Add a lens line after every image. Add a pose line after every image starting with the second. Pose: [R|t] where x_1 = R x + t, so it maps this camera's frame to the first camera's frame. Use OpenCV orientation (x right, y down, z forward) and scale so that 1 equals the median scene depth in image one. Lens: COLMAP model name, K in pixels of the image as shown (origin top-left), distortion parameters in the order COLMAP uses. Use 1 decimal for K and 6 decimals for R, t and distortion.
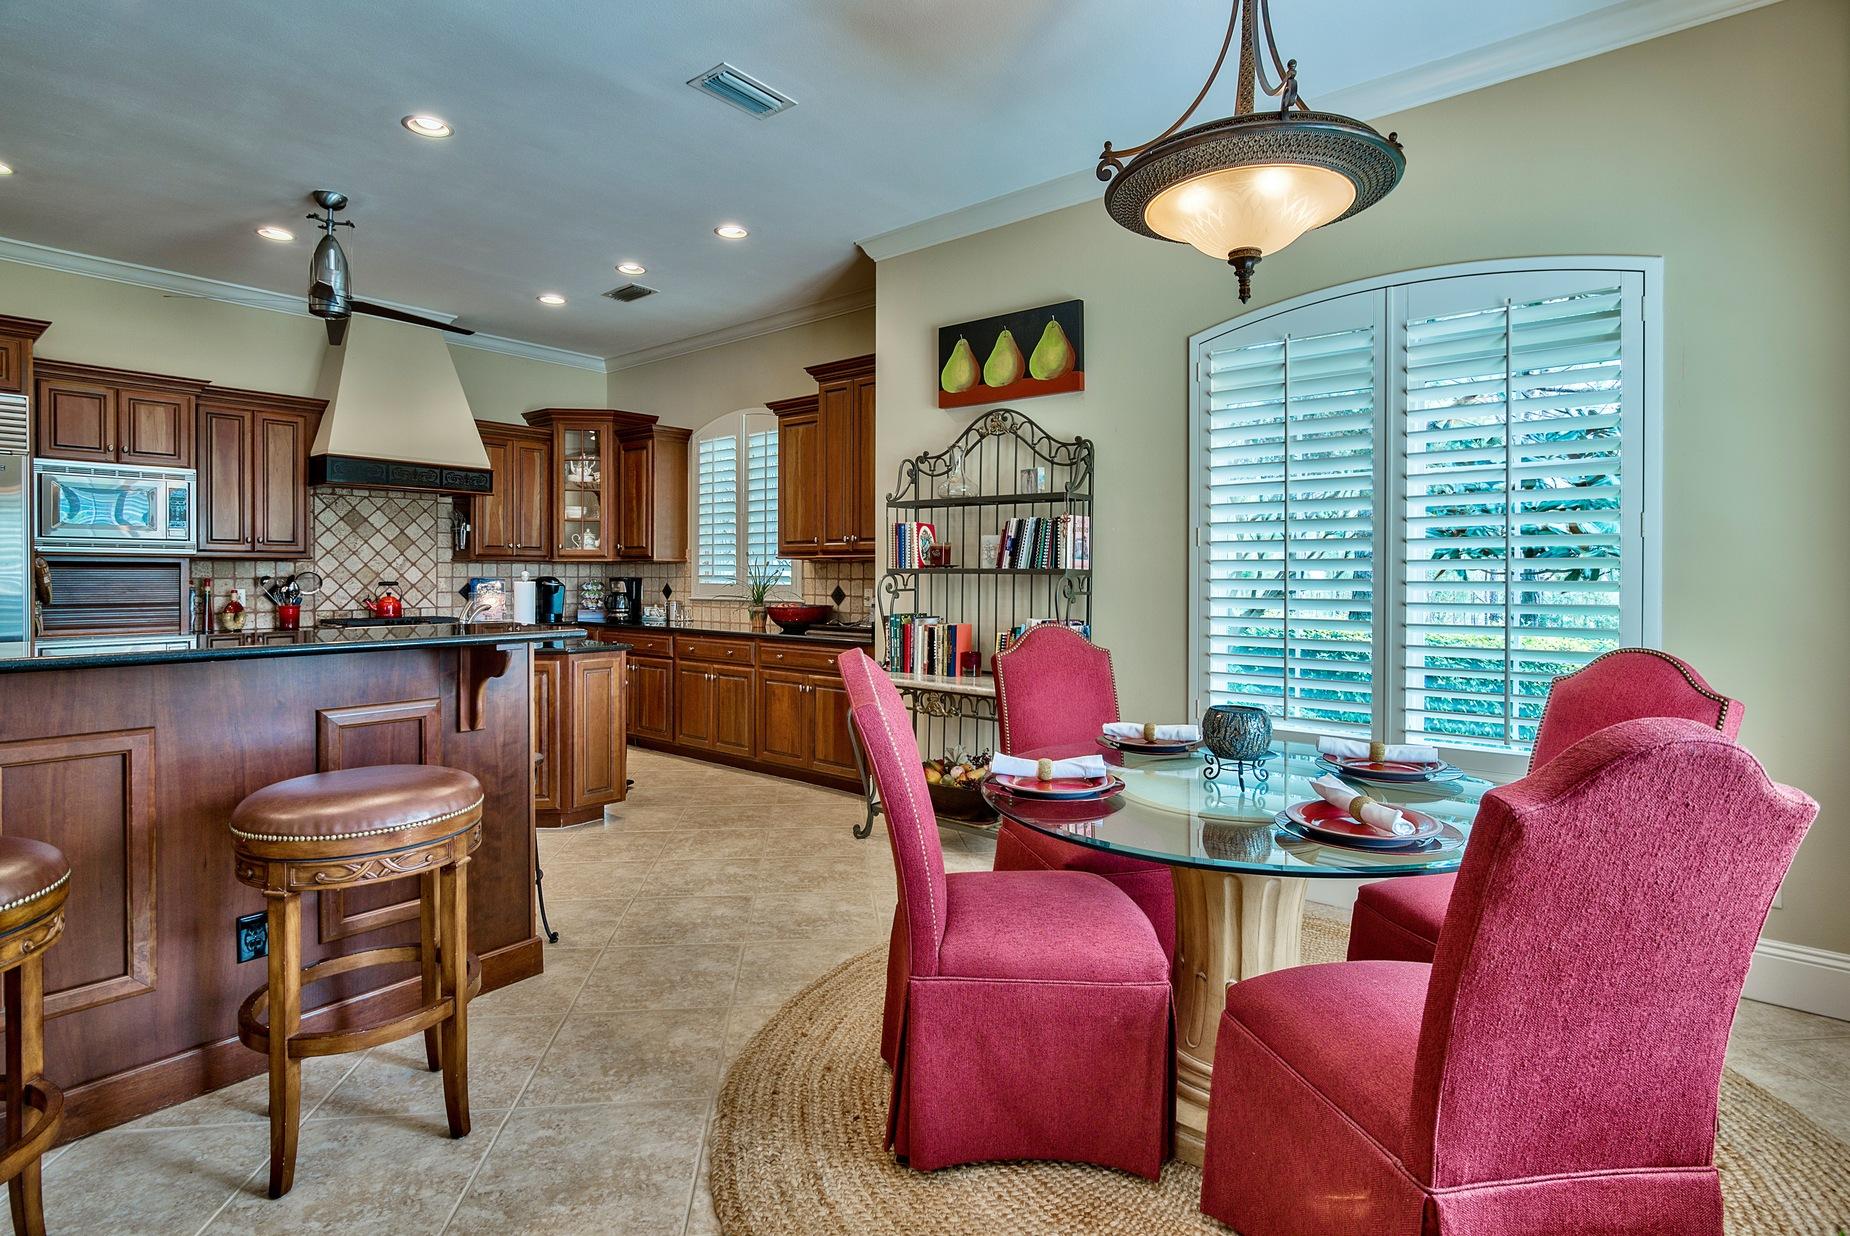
lens RADIAL K [[907.1, 0, 911.1], [0, 907.1, 586.9], [0, 0, 1]] dist [0.000840, 0.000217]
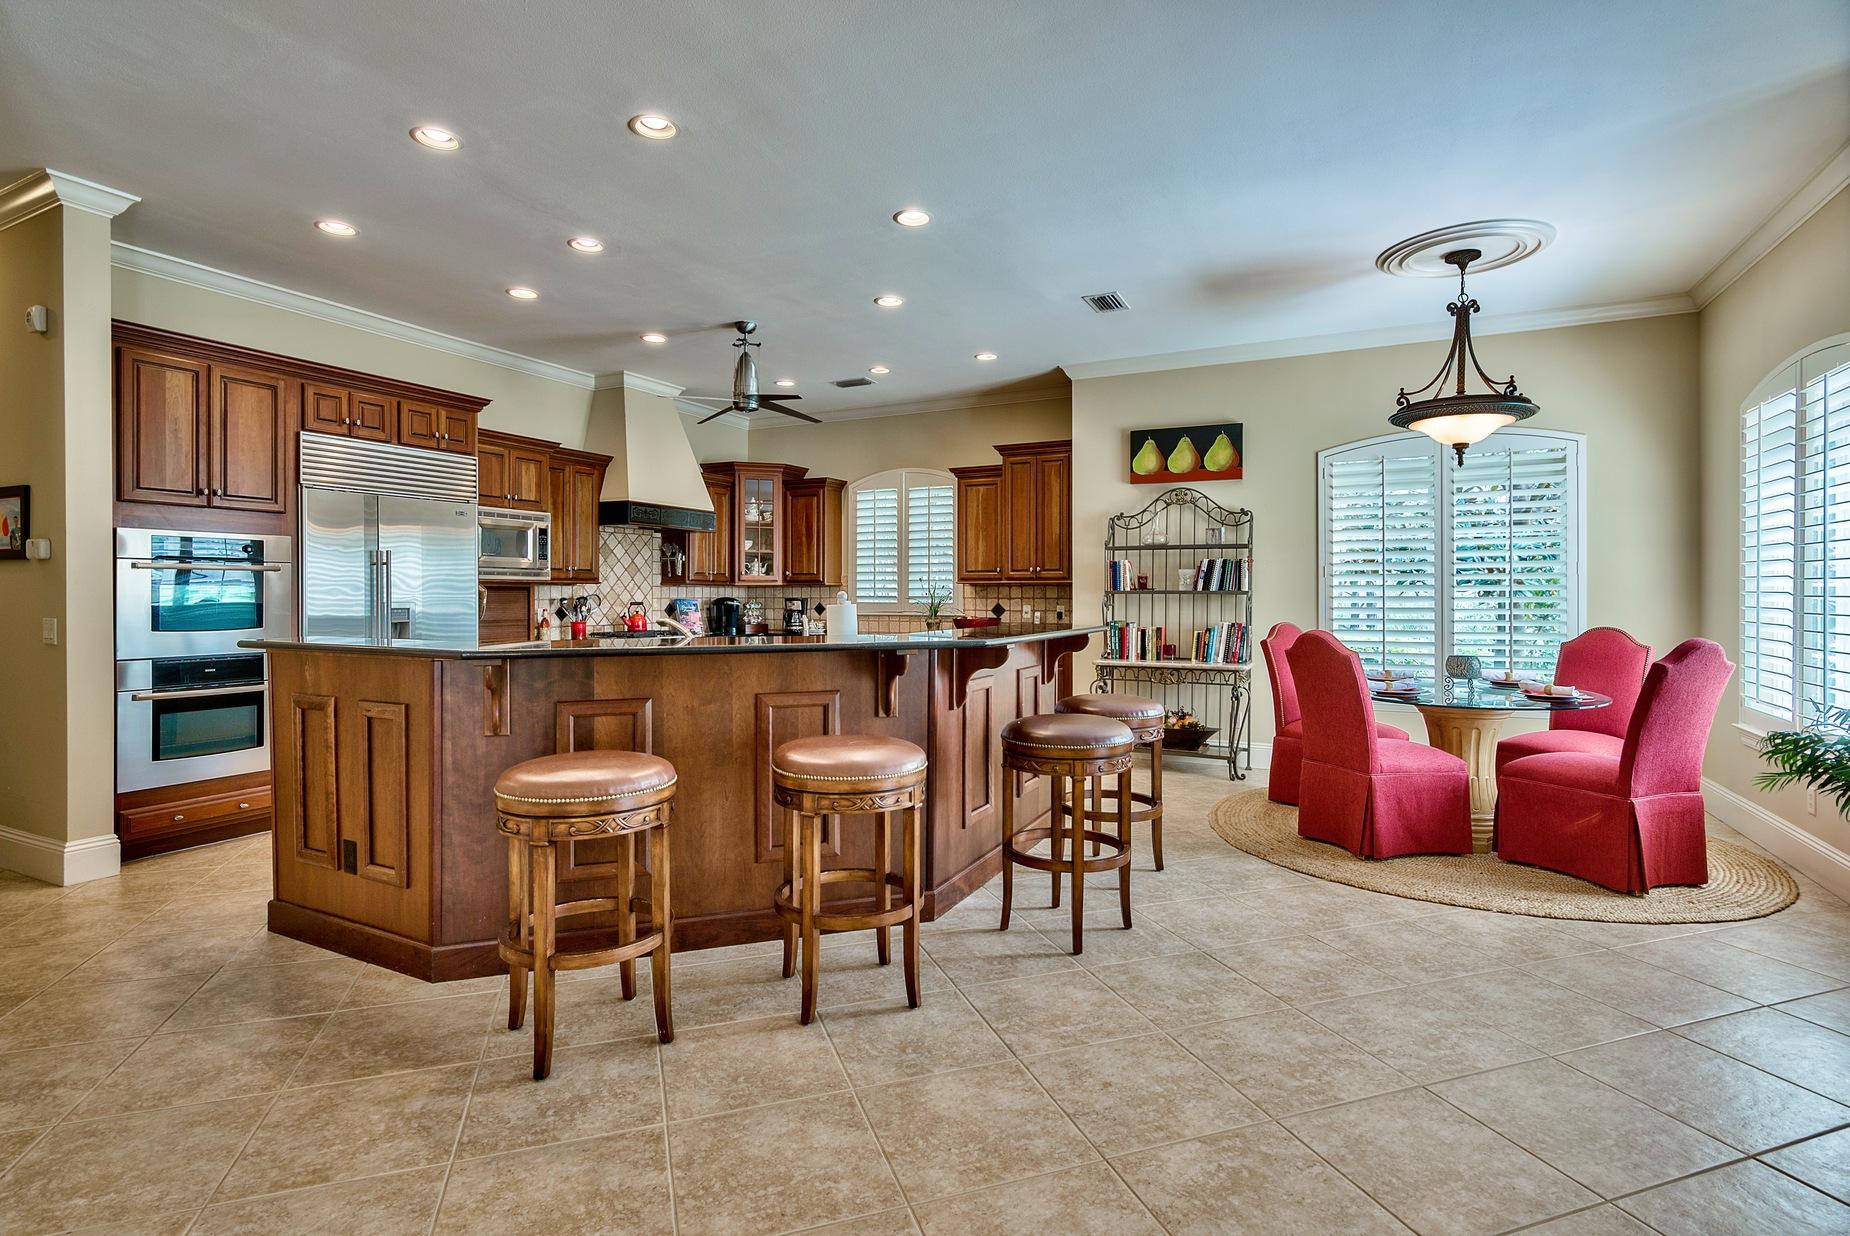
lens RADIAL K [[907.1, 0, 917.1], [0, 907.1, 592.9], [0, 0, 1]] dist [0.000840, 0.000217]
pose [[0.976096, -0.001979, 0.217332, -0.532419], [0.005748, 0.999844, -0.016715, 0.005222], [-0.217265, 0.017564, 0.975955, -0.318818]]
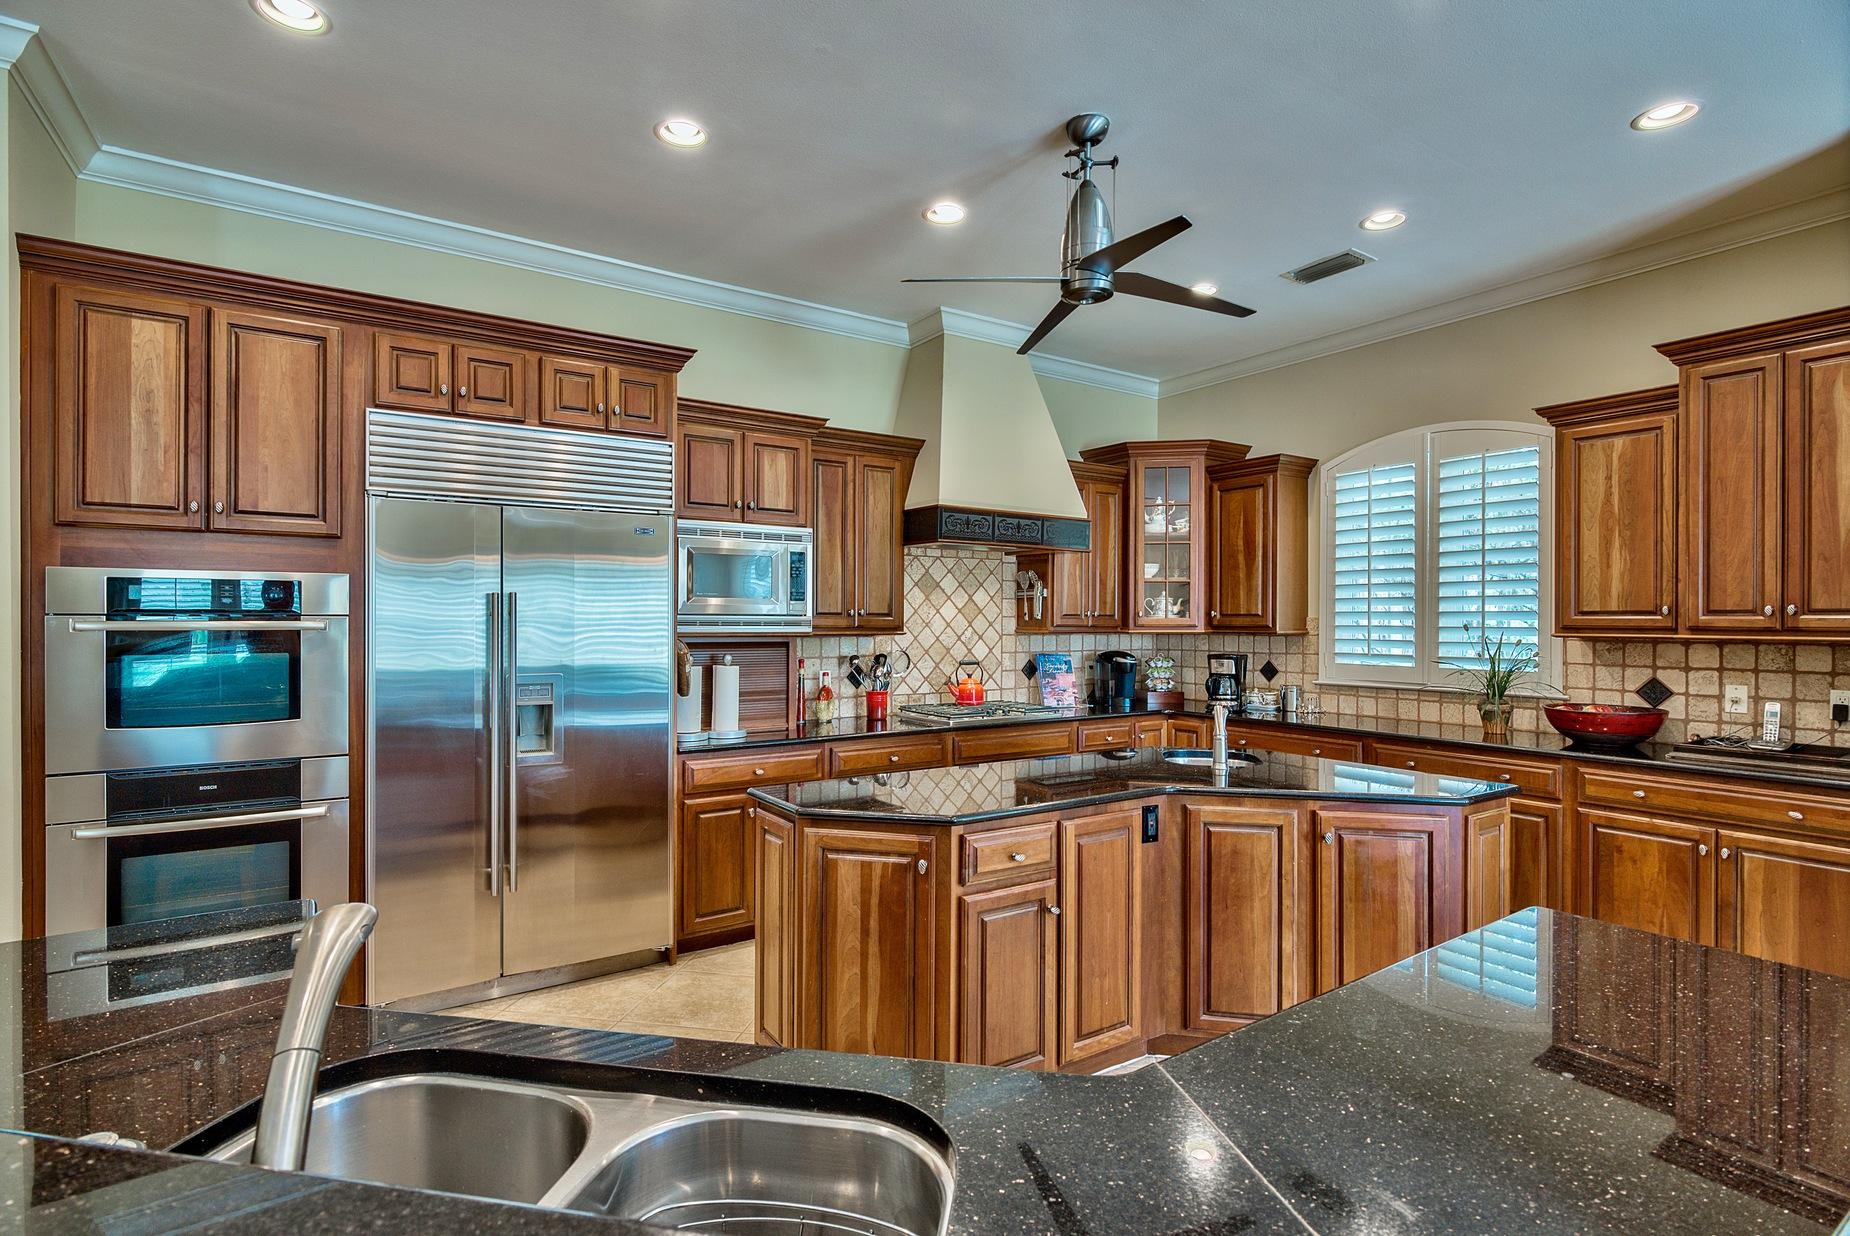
lens RADIAL K [[907.1, 0, 916.2], [0, 907.1, 622.8], [0, 0, 1]] dist [0.000840, 0.000217]
pose [[0.959313, 0.001094, -0.282344, -0.441621], [-0.005362, 0.999883, -0.014343, -0.031109], [0.282295, 0.015273, 0.959206, 0.230988]]
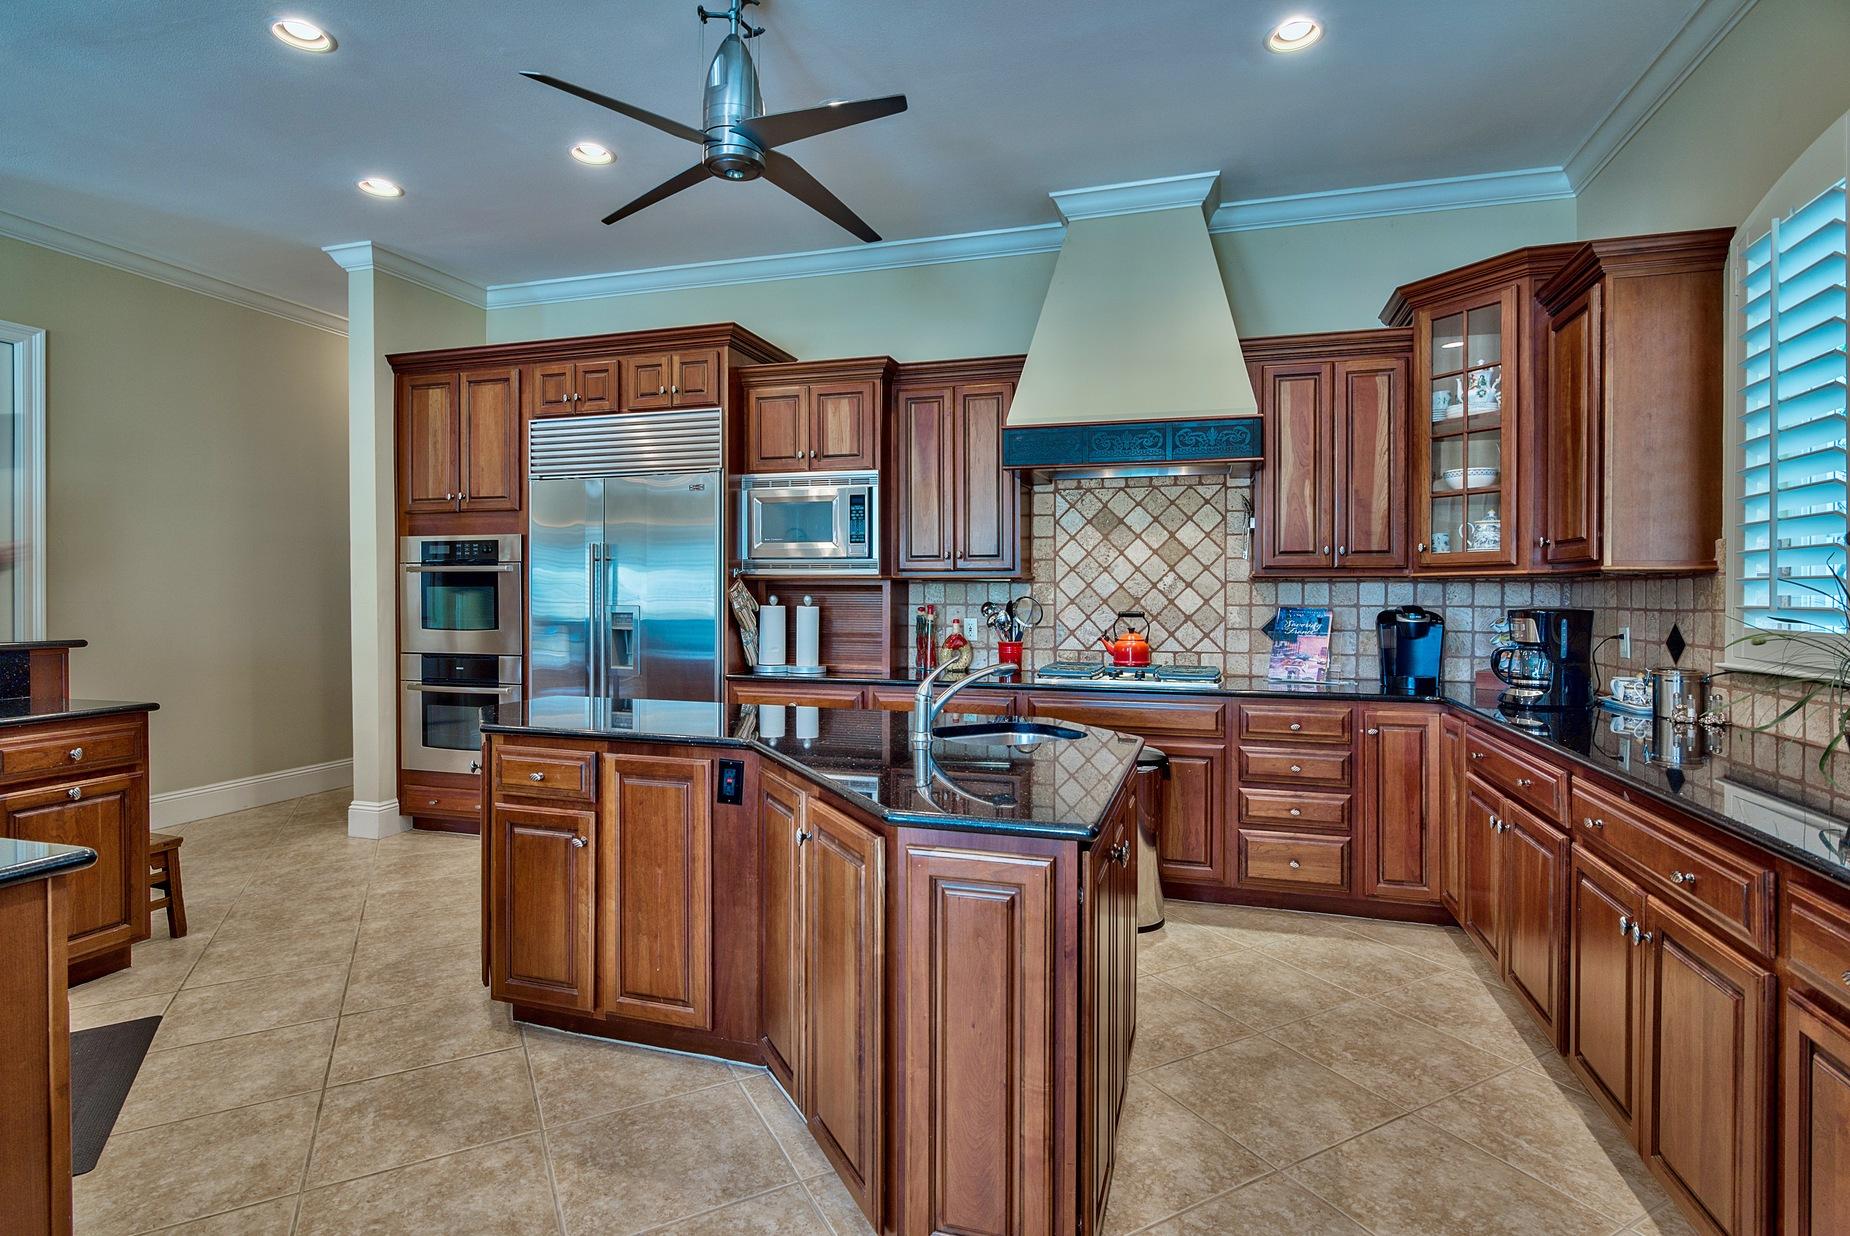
lens RADIAL K [[907.1, 0, 931.8], [0, 907.1, 598.7], [0, 0, 1]] dist [0.000840, 0.000217]
pose [[0.390660, 0.002005, -0.920533, -0.027117], [-0.017331, 0.999836, -0.005177, -0.010338], [0.920372, 0.017976, 0.390630, 0.685658]]
